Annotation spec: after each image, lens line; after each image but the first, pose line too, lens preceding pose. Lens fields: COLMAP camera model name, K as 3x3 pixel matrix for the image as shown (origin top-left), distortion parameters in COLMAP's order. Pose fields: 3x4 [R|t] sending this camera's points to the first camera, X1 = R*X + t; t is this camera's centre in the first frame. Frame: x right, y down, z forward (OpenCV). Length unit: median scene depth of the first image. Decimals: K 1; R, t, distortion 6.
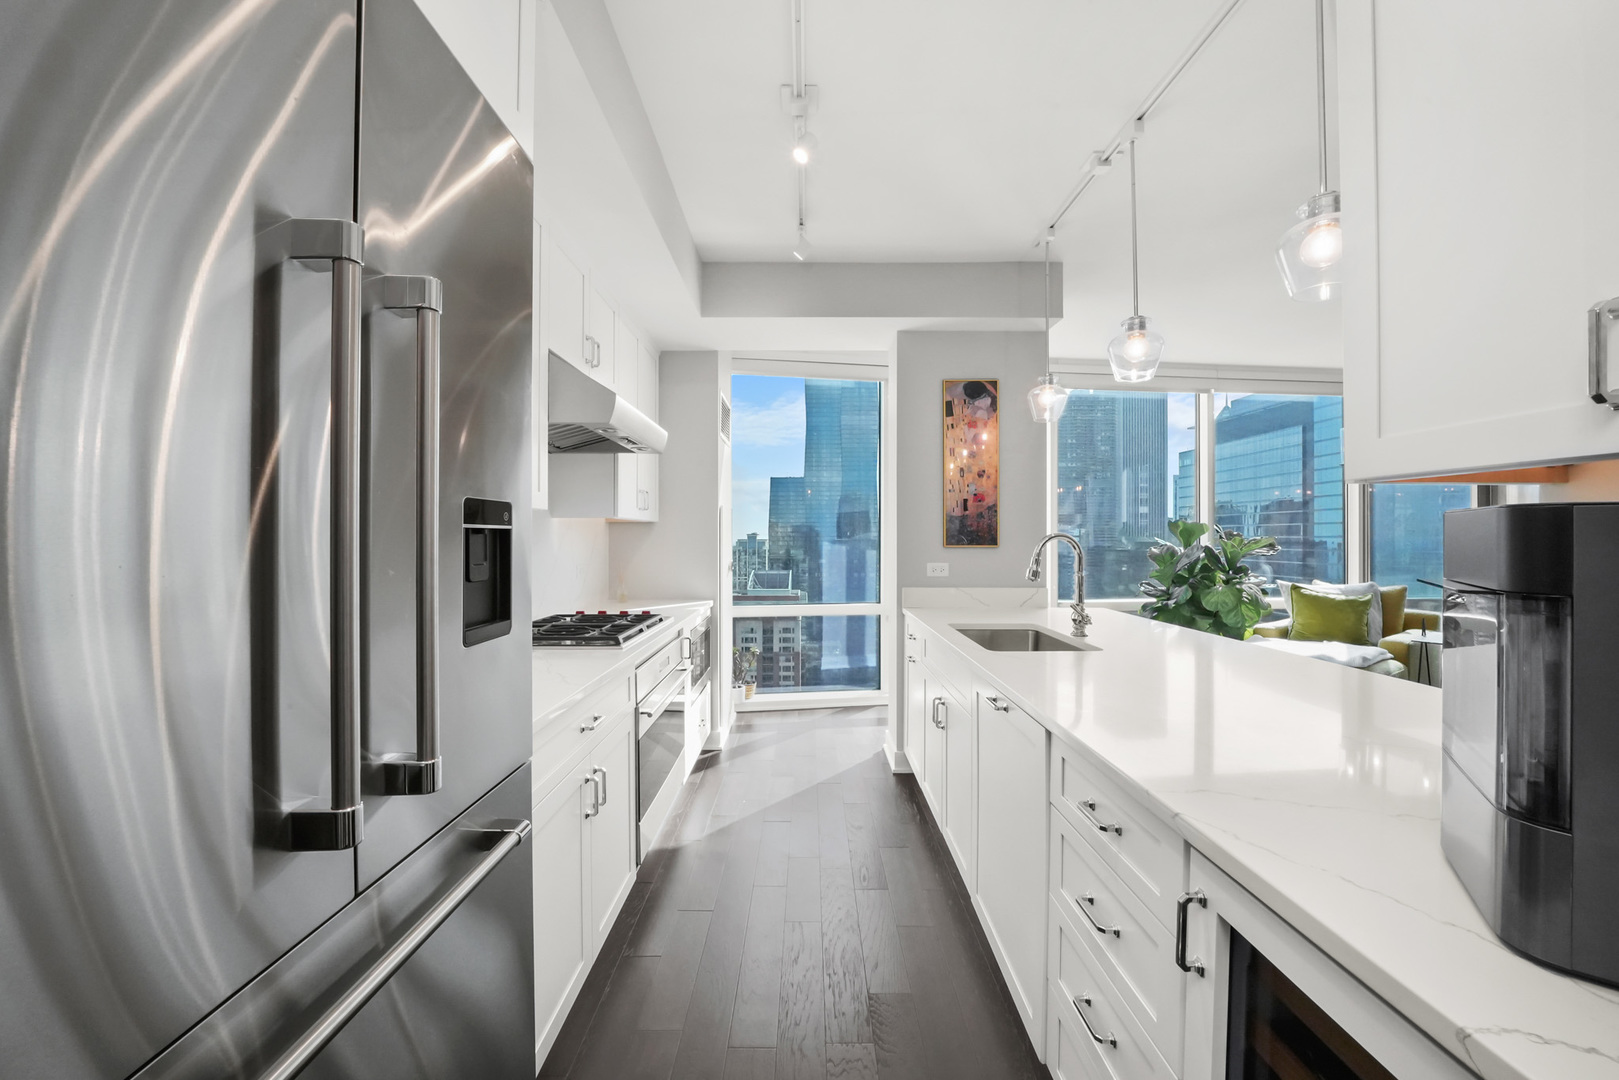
lens RADIAL K [[585.3, 0, 819.3], [0, 585.3, 536.8], [0, 0, 1]] dist [-0.012754, -0.000026]
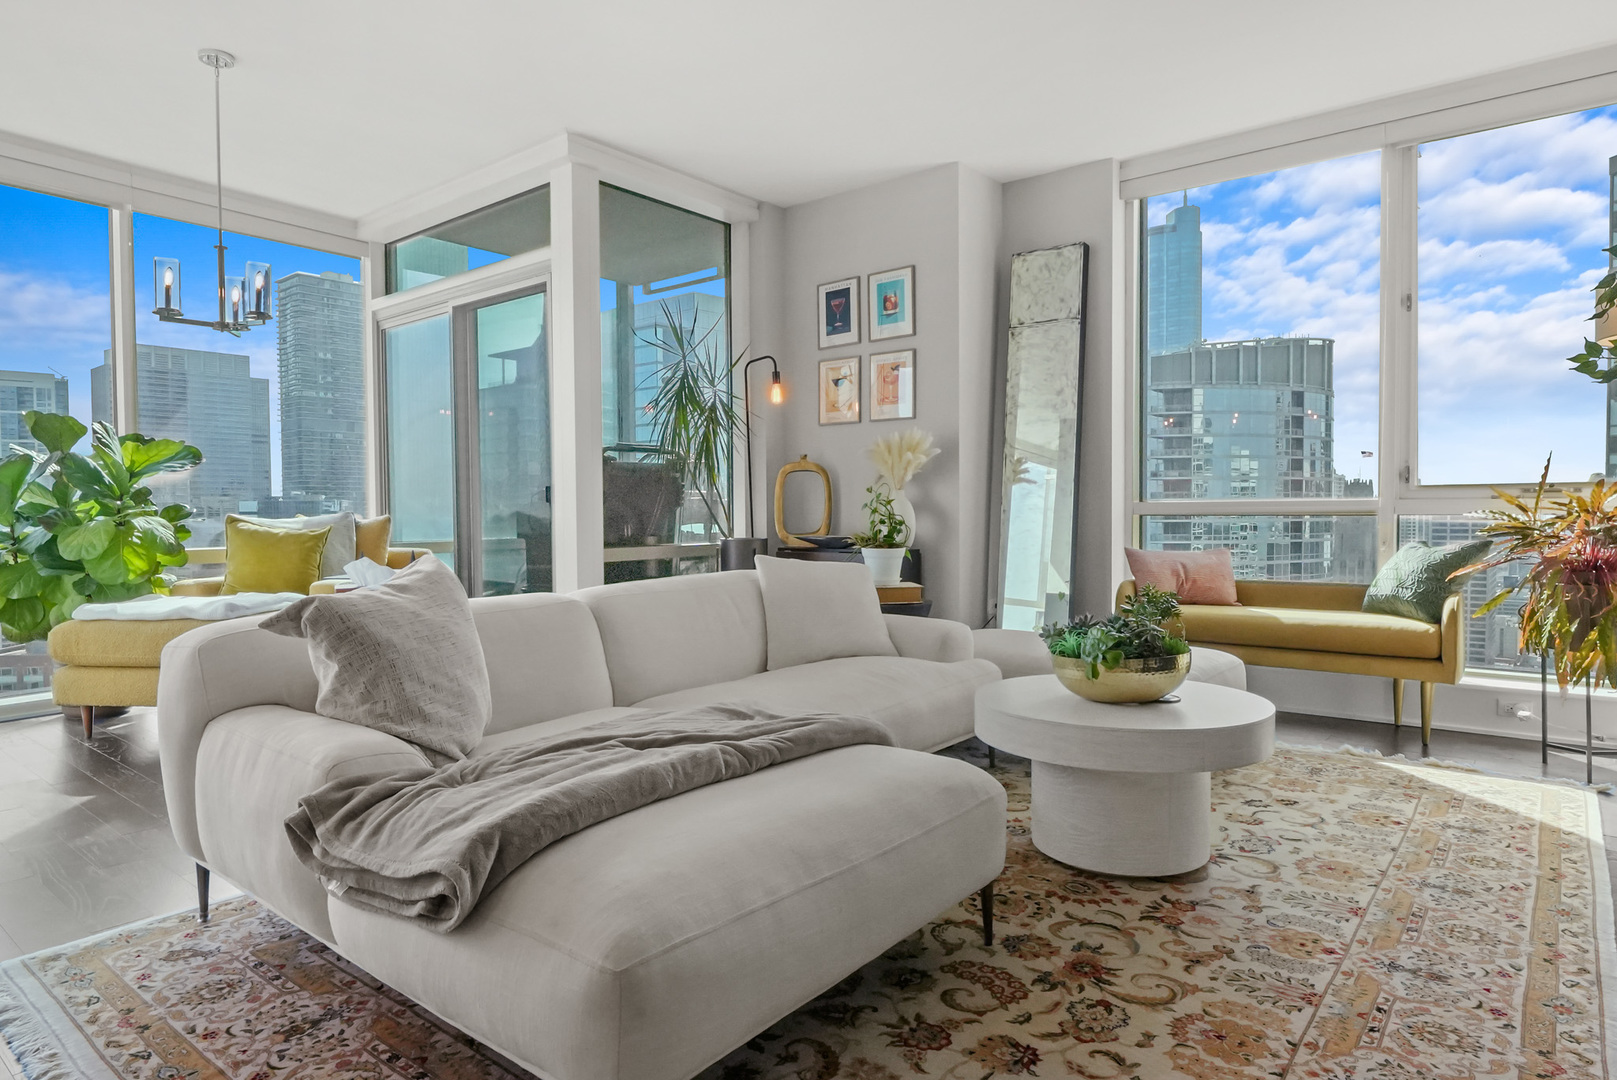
lens RADIAL K [[936.3, 0, 801.0], [0, 936.3, 540.2], [0, 0, 1]] dist [-0.007012, -0.002925]
pose [[0.638986, -0.029762, 0.768642, 0.503788], [0.008352, 0.999461, 0.031756, 0.098767], [-0.769173, -0.013872, 0.638890, -0.229080]]
